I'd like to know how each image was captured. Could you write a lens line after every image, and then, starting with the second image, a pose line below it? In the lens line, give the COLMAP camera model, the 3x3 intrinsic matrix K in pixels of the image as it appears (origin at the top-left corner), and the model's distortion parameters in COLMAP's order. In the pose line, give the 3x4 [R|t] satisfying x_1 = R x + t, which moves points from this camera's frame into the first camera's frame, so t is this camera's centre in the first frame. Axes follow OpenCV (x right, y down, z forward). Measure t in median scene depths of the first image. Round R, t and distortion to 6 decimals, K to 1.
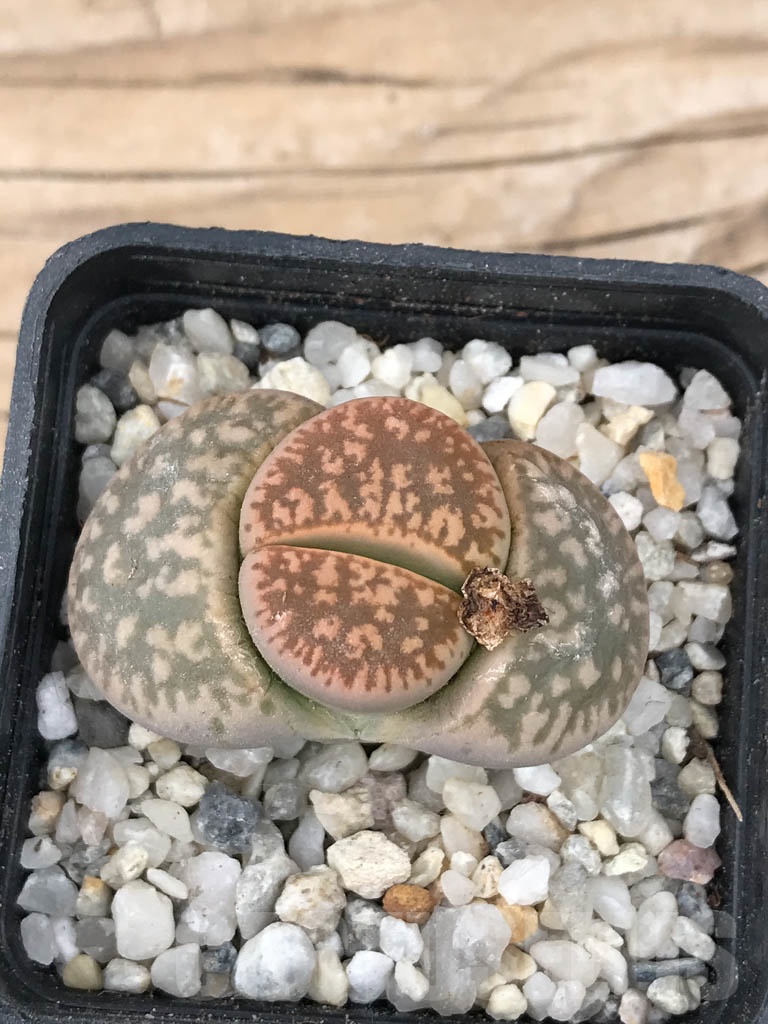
lens RADIAL K [[1812.9, 0, 384.2], [0, 1812.9, 513.0], [0, 0, 1]] dist [0.155572, 0.000000]
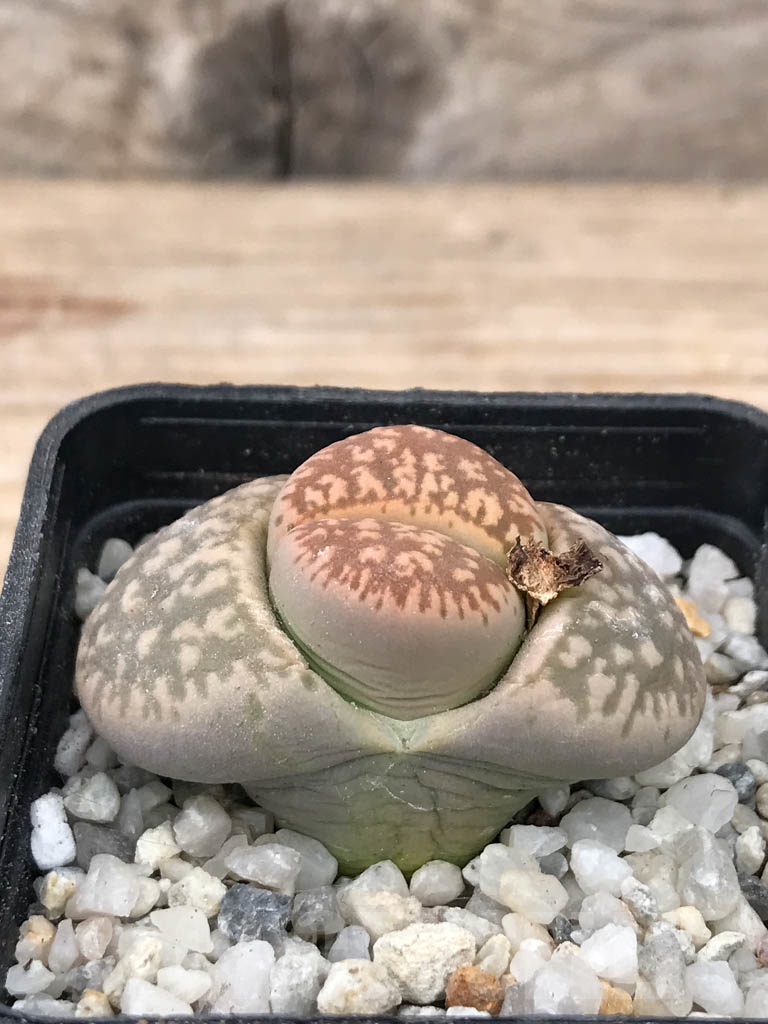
lens RADIAL K [[1812.9, 0, 384.2], [0, 1812.9, 512.4], [0, 0, 1]] dist [0.155572, 0.000000]
pose [[0.996362, -0.034540, 0.077904, -0.094012], [0.072938, 0.818400, -0.570001, 0.555661], [-0.044069, 0.573610, 0.817942, 0.207014]]
